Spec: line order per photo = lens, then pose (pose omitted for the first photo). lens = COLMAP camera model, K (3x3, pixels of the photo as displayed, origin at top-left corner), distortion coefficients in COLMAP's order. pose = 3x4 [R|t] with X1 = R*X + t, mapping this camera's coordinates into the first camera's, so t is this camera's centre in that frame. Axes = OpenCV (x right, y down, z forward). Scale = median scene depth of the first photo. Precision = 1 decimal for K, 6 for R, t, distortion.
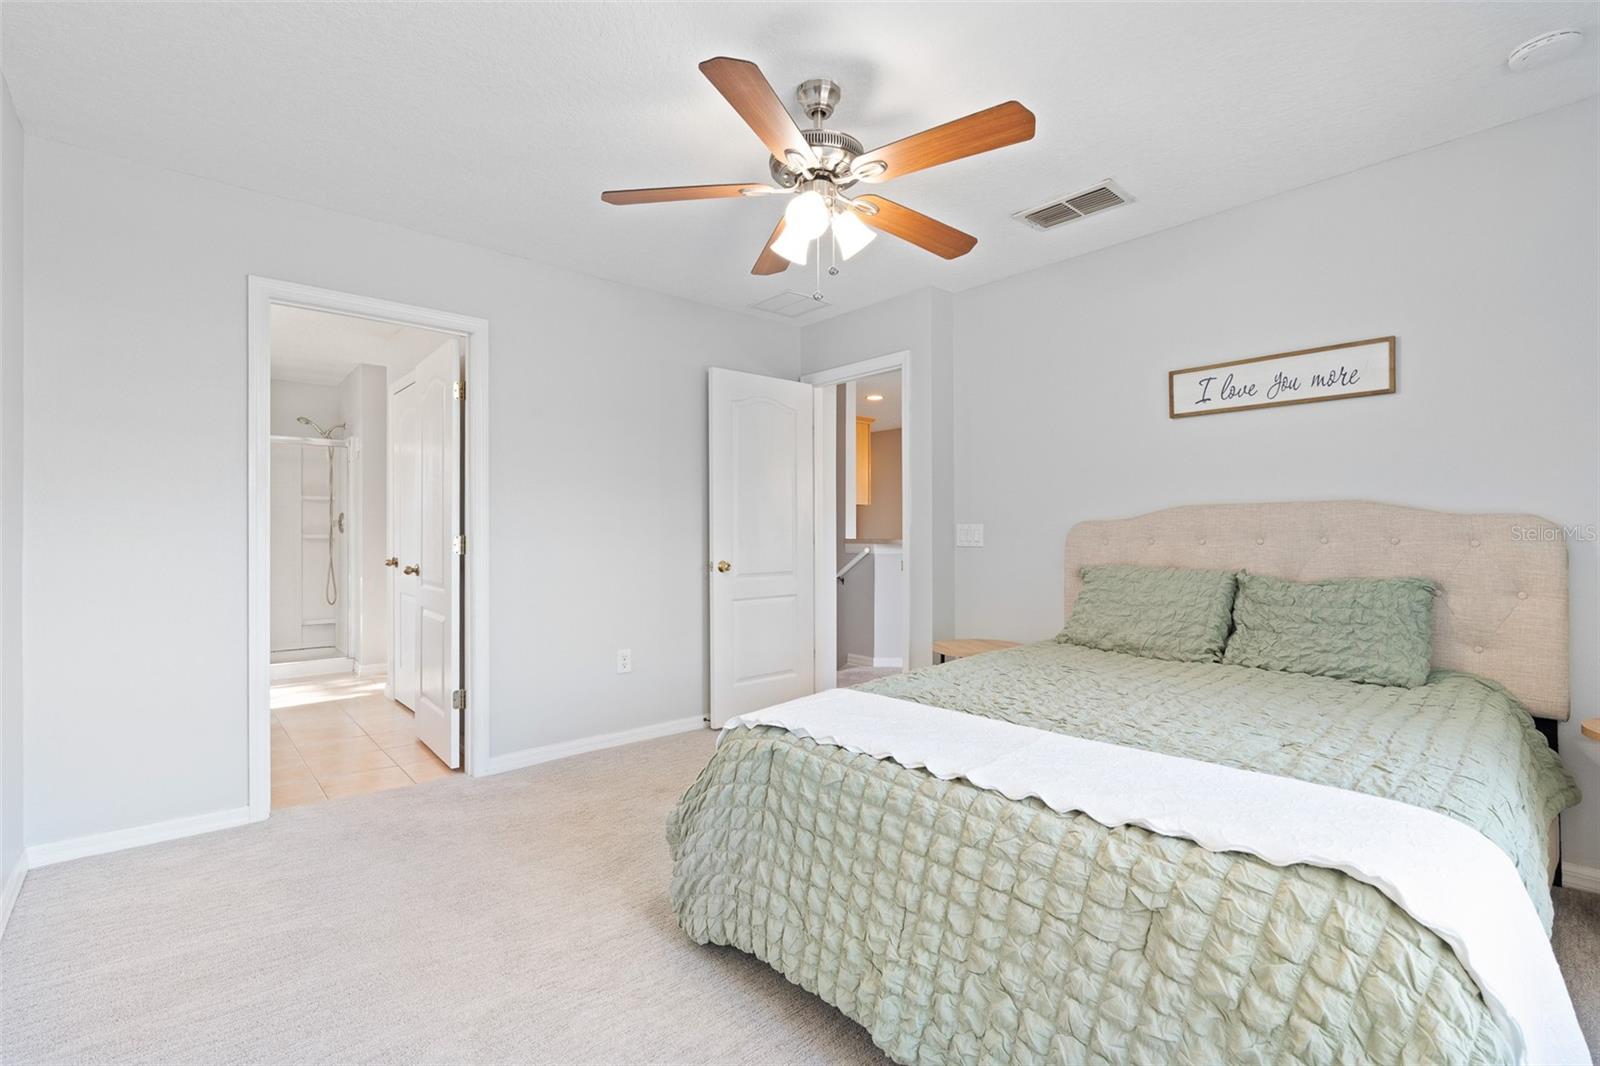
lens RADIAL K [[719.0, 0, 793.9], [0, 719.0, 531.0], [0, 0, 1]] dist [-0.010564, 0.005212]
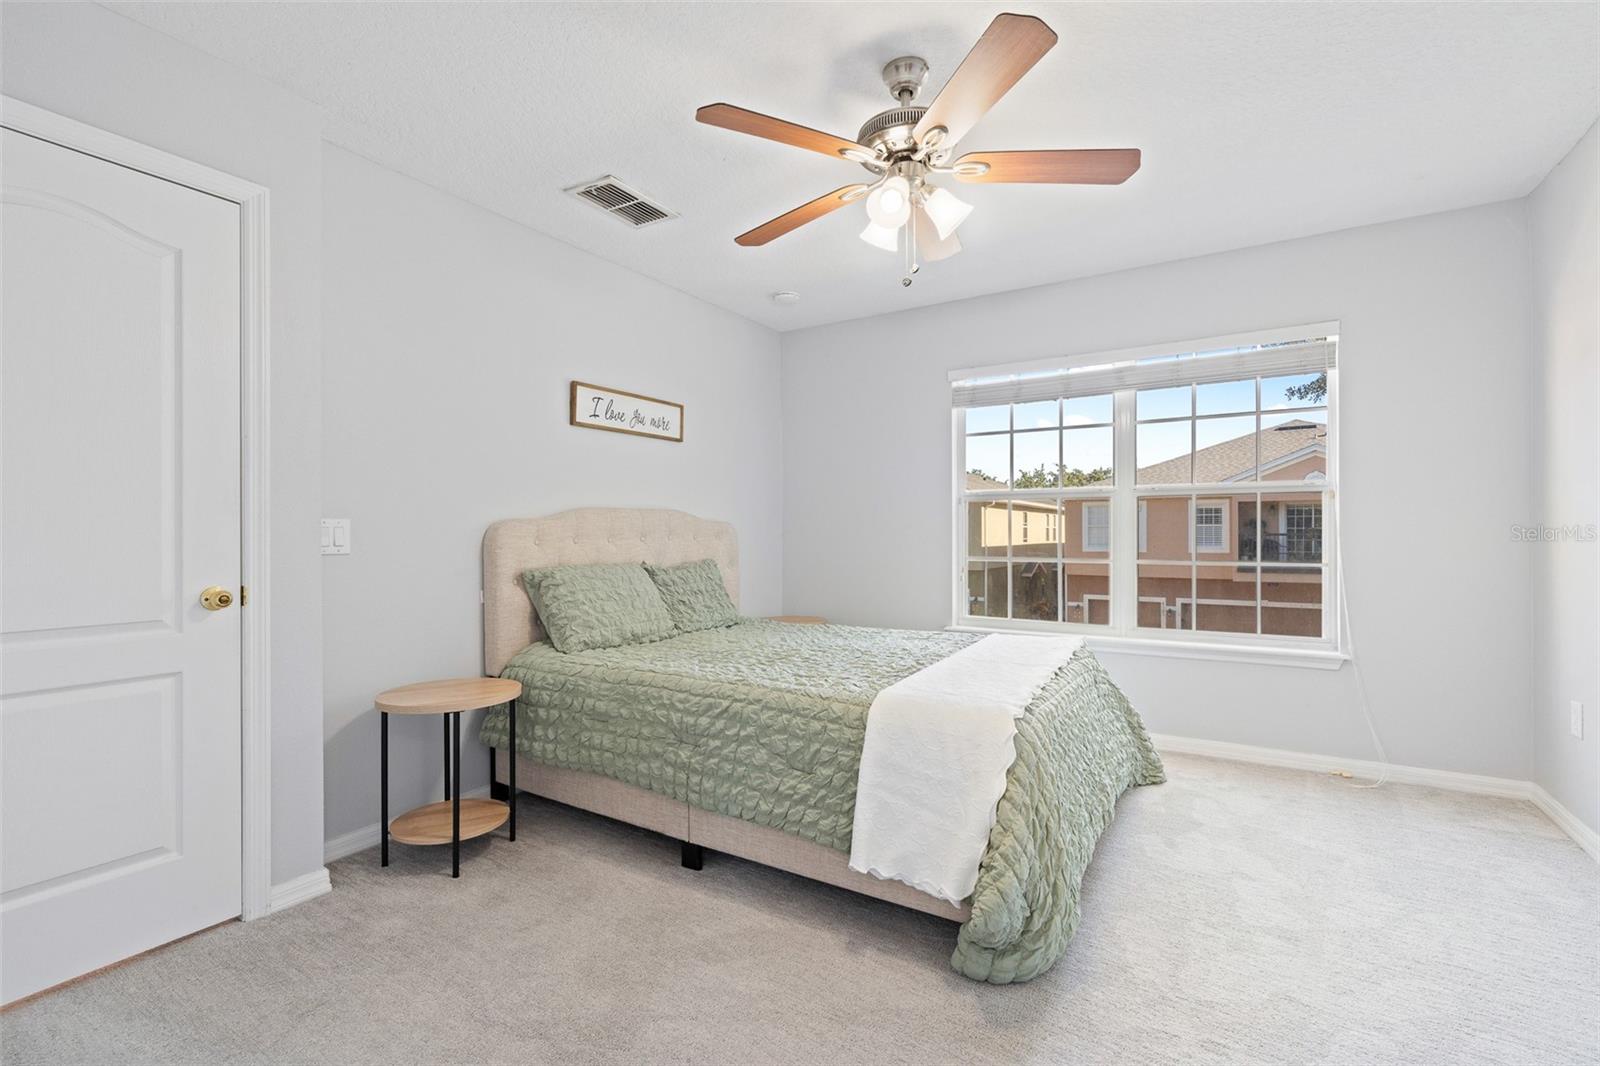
lens RADIAL K [[719.0, 0, 791.1], [0, 719.0, 526.1], [0, 0, 1]] dist [-0.010564, 0.005212]
pose [[-0.291925, 0.013627, 0.956344, -0.646767], [0.003686, 0.999907, -0.013123, 0.009072], [-0.956434, -0.000305, -0.291948, 1.113223]]
